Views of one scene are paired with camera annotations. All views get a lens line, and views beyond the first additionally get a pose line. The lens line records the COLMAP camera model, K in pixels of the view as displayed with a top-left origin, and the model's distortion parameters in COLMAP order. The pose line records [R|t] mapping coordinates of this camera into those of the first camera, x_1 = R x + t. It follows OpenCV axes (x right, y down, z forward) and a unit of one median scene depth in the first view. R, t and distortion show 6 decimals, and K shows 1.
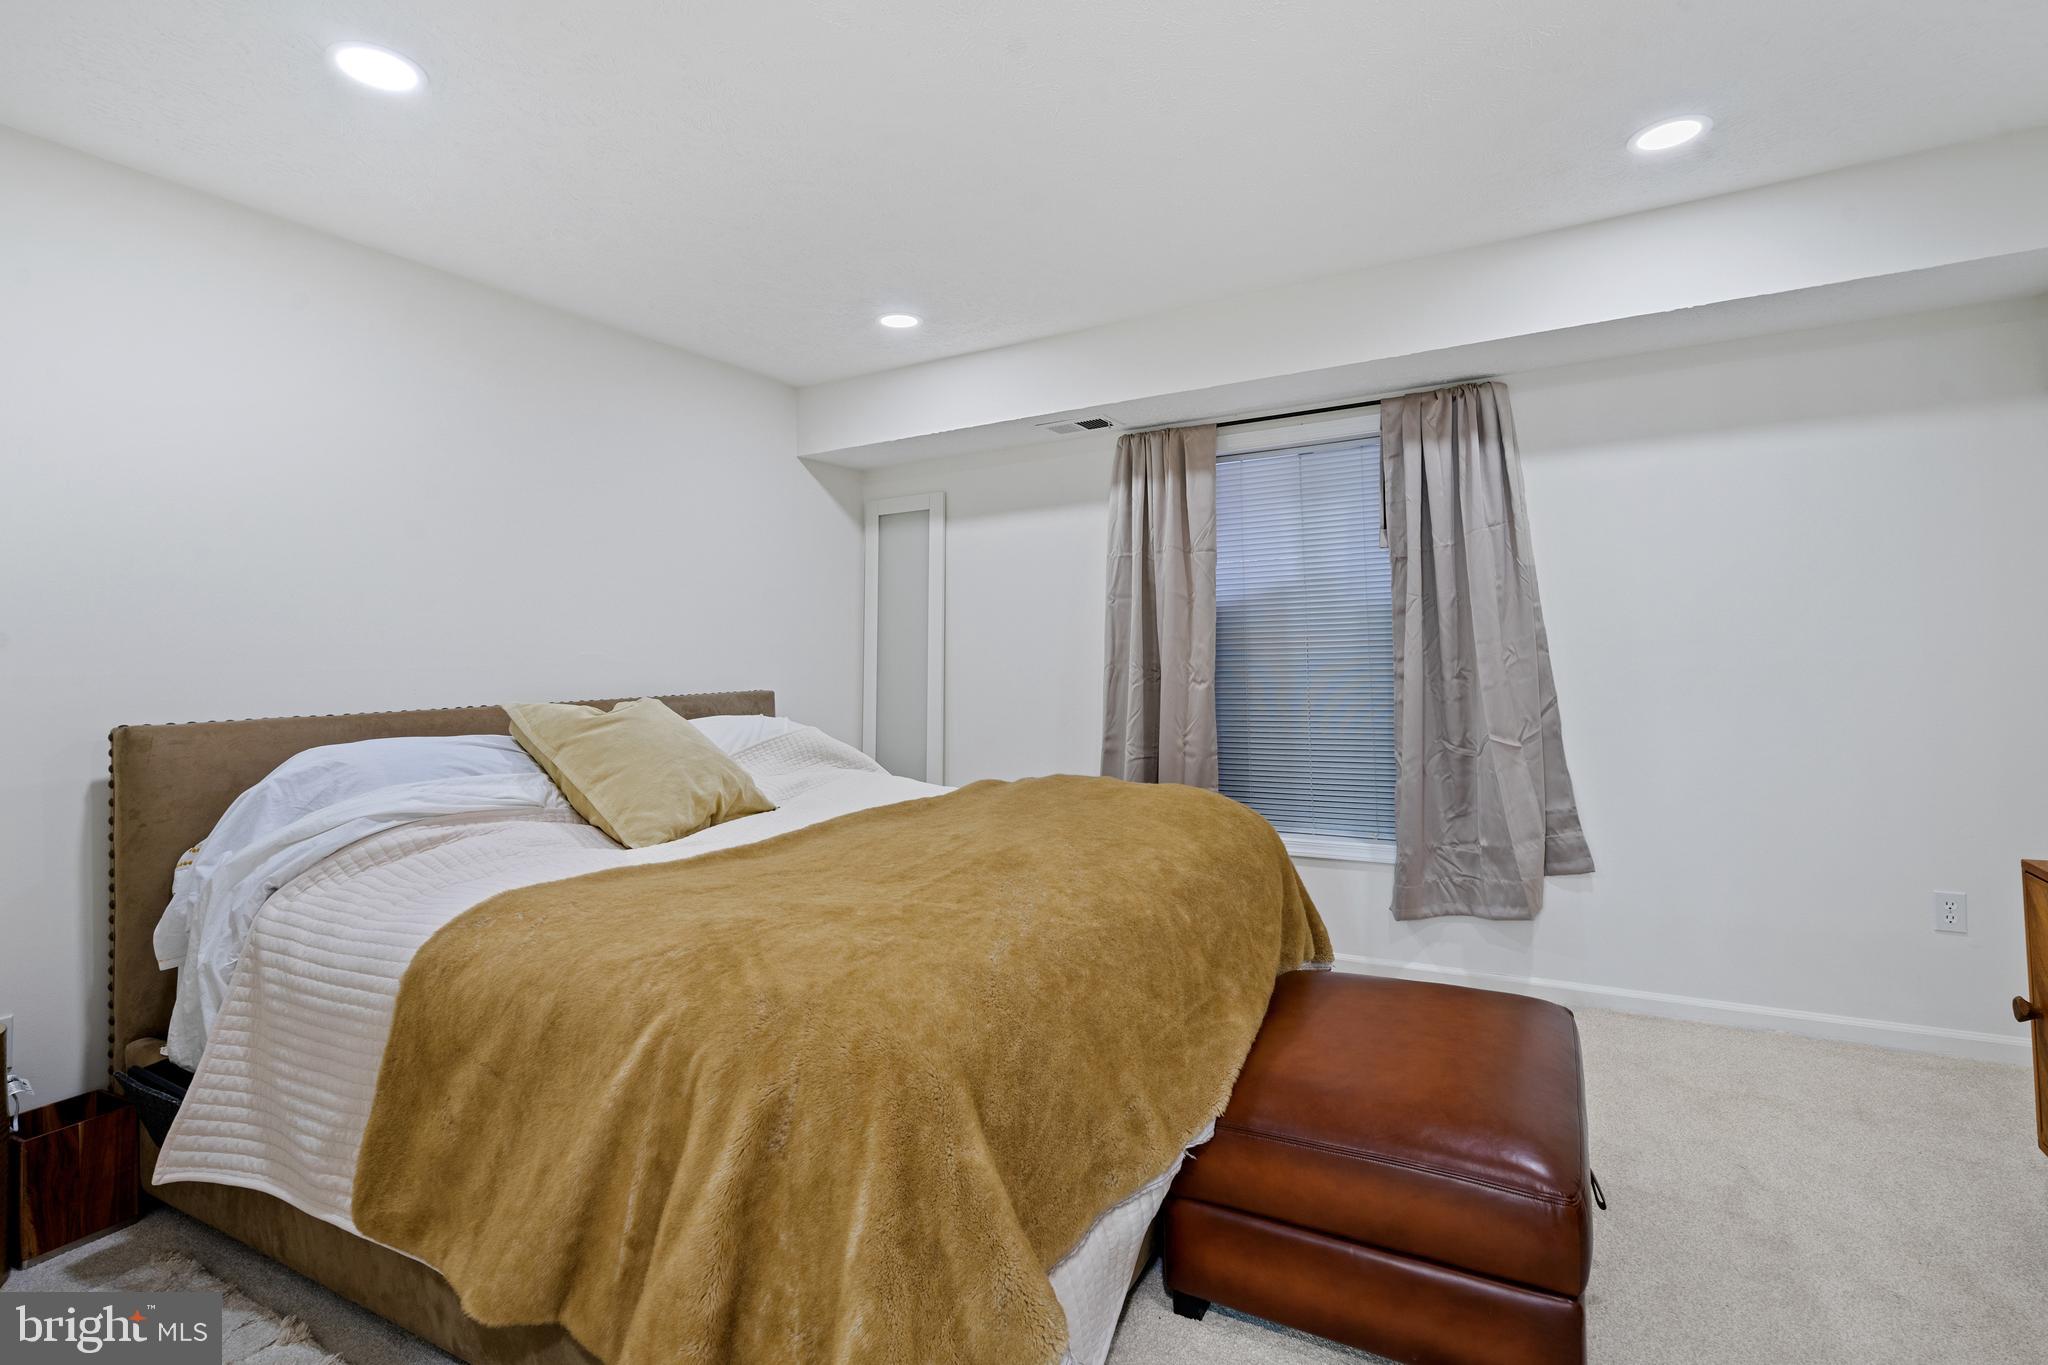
lens RADIAL K [[938.5, 0, 1049.0], [0, 938.5, 664.6], [0, 0, 1]] dist [-0.009270, 0.004335]
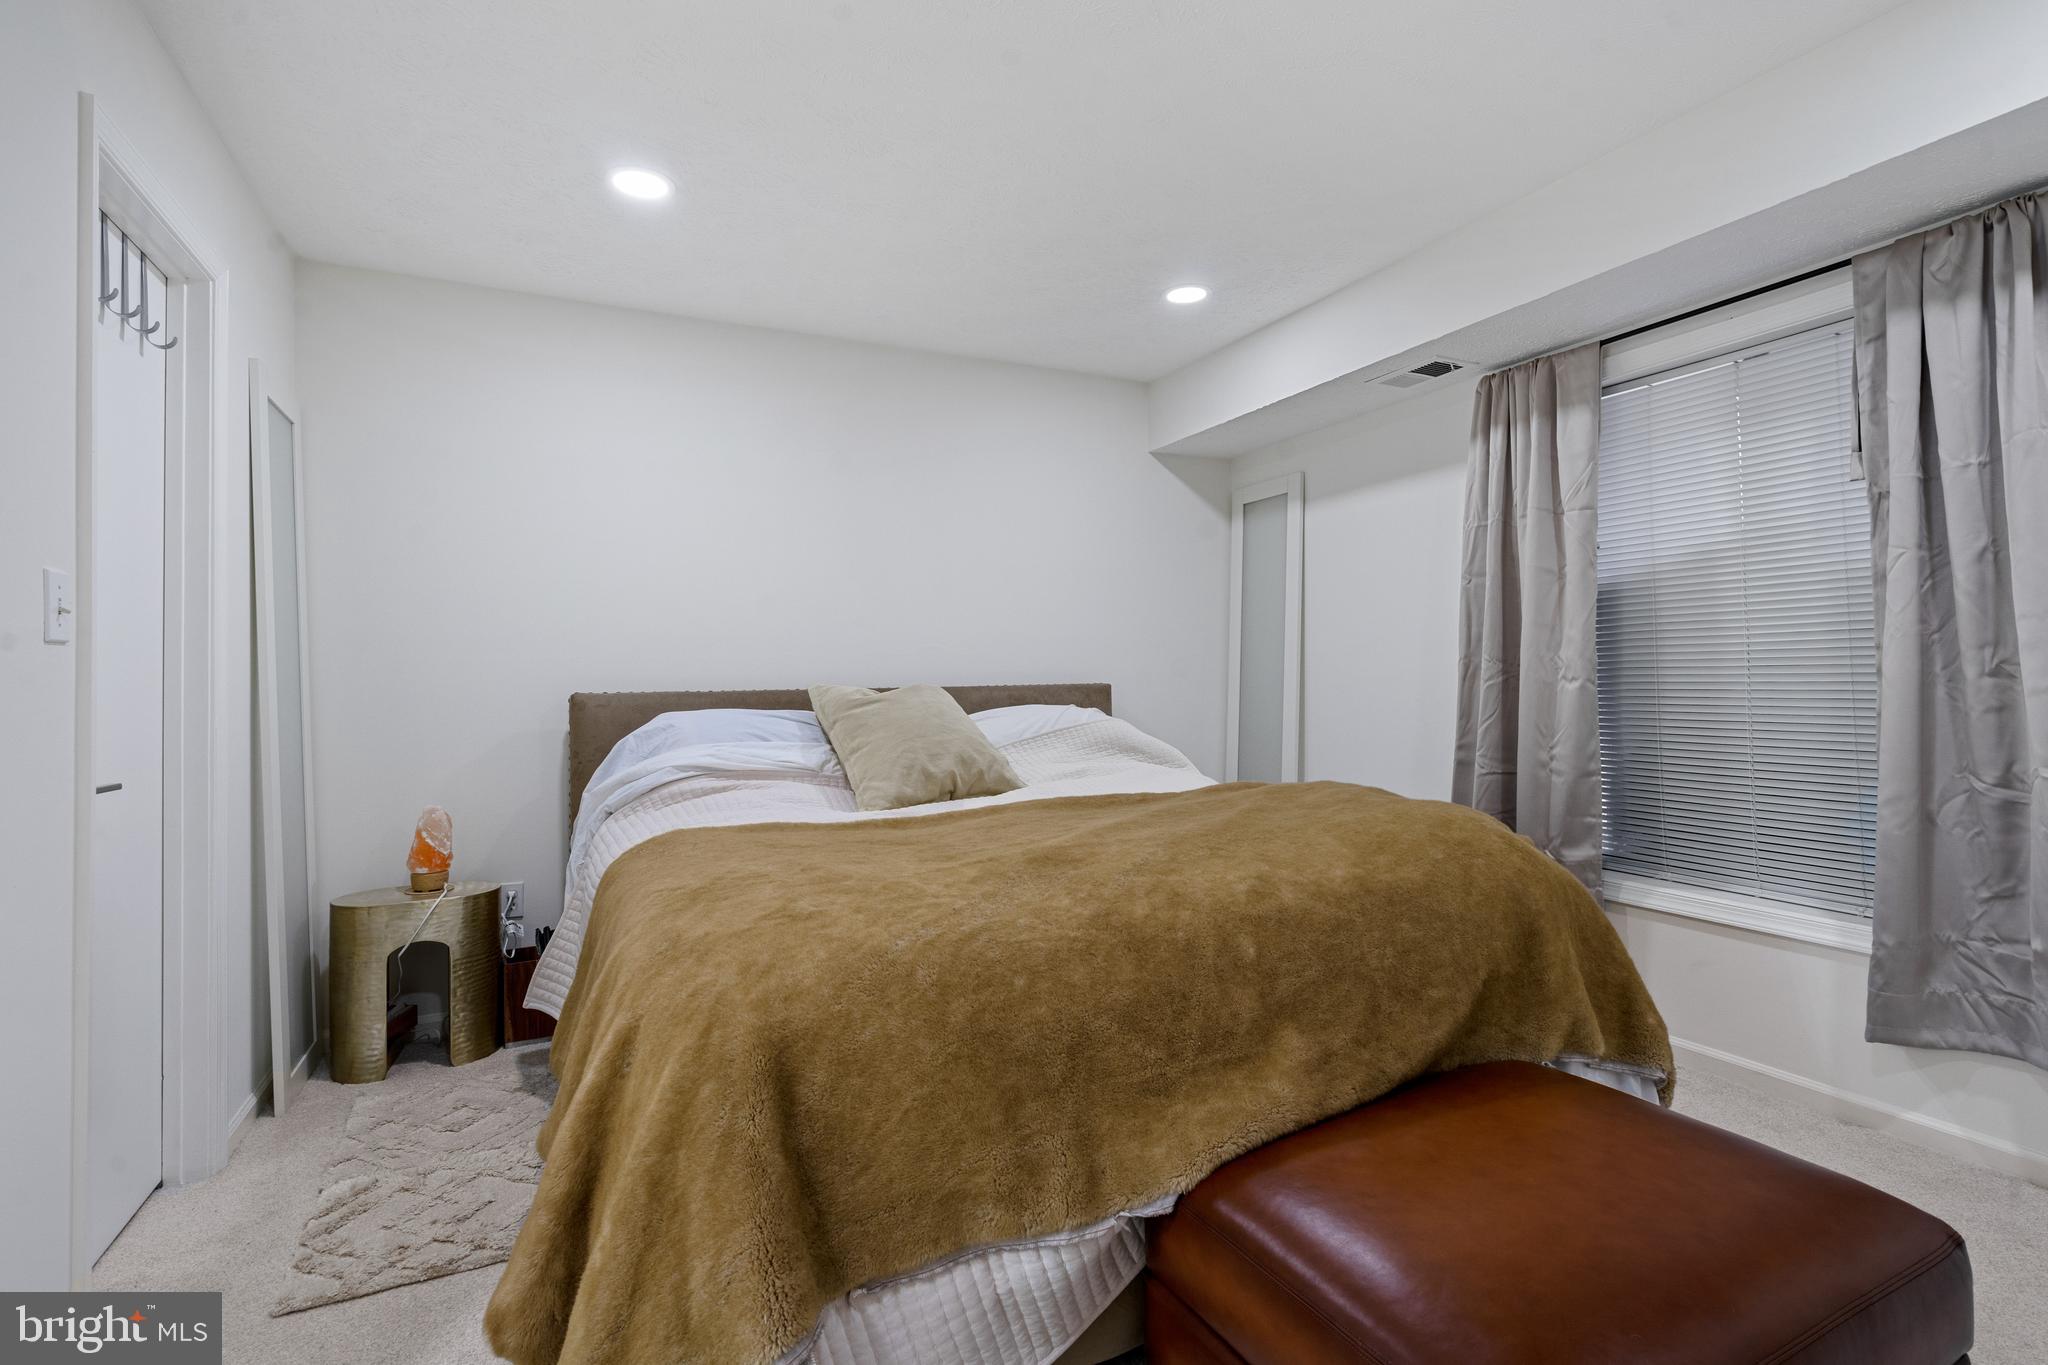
lens RADIAL K [[938.5, 0, 1030.8], [0, 938.5, 678.9], [0, 0, 1]] dist [-0.009270, 0.004335]
pose [[0.830096, 0.012623, -0.557477, 0.247446], [-0.007923, 0.999910, 0.010843, 0.014441], [0.557564, -0.004584, 0.830121, 0.122863]]
